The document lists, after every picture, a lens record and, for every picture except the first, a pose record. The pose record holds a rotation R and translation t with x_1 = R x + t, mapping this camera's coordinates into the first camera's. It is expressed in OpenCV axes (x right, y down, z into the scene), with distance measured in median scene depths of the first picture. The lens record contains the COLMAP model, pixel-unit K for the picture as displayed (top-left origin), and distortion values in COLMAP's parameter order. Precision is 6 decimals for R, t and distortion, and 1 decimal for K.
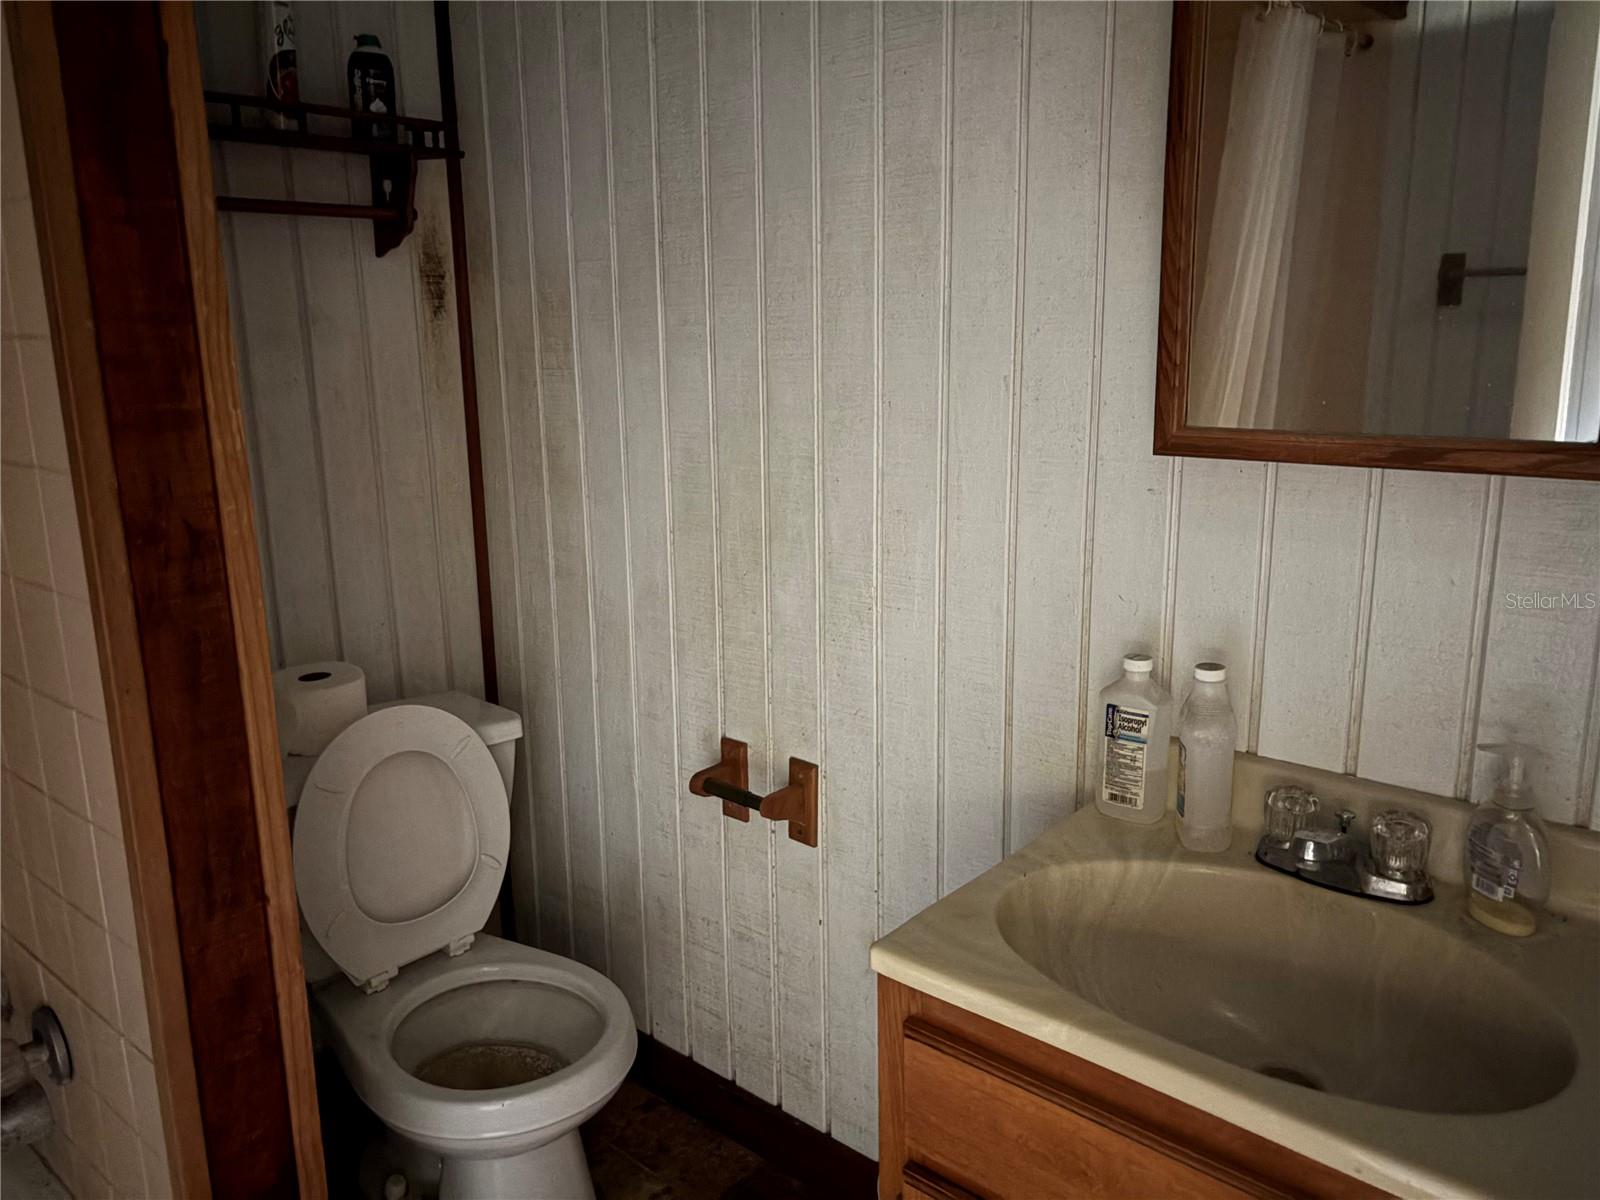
lens RADIAL K [[1205.7, 0, 799.8], [0, 1205.7, 594.1], [0, 0, 1]] dist [0.043756, -0.051666]
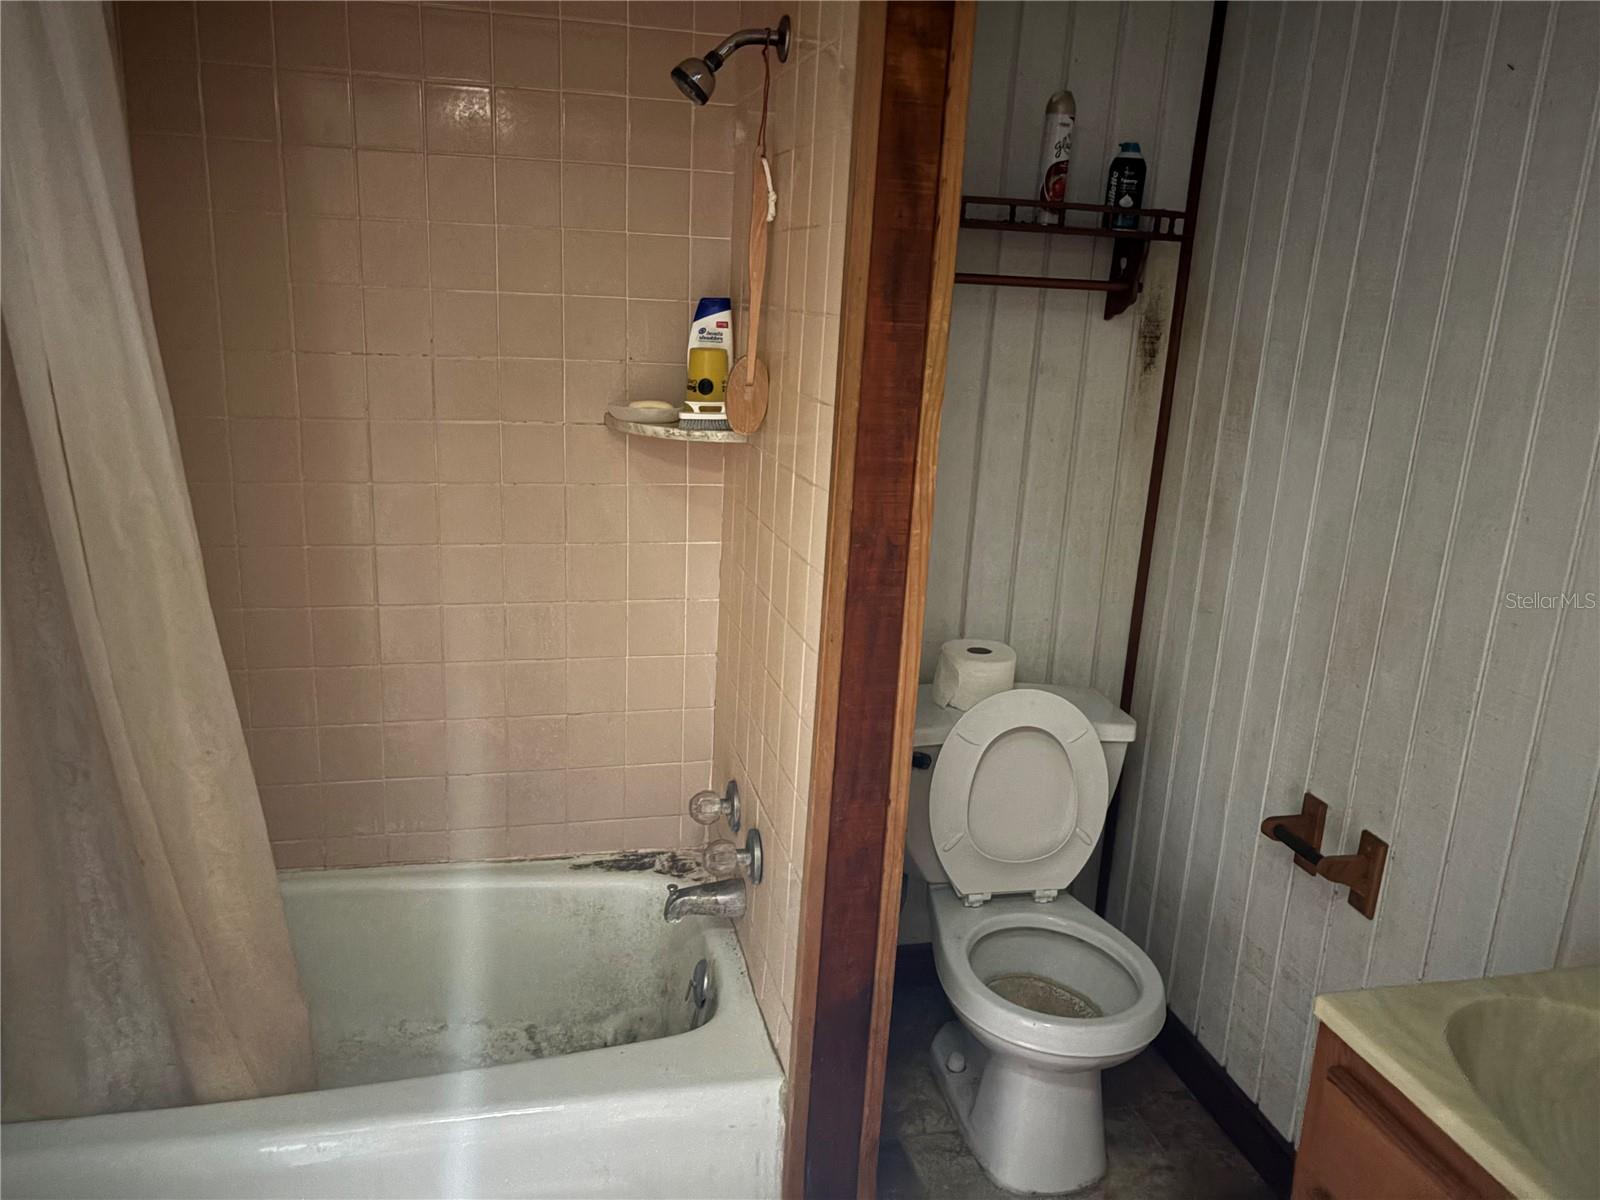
lens RADIAL K [[1205.7, 0, 800.4], [0, 1205.7, 596.5], [0, 0, 1]] dist [0.043756, -0.051666]
pose [[0.809008, 0.202308, -0.551886, 0.133297], [-0.195486, 0.978062, 0.071970, -0.041789], [0.554339, 0.049662, 0.830808, -0.156744]]
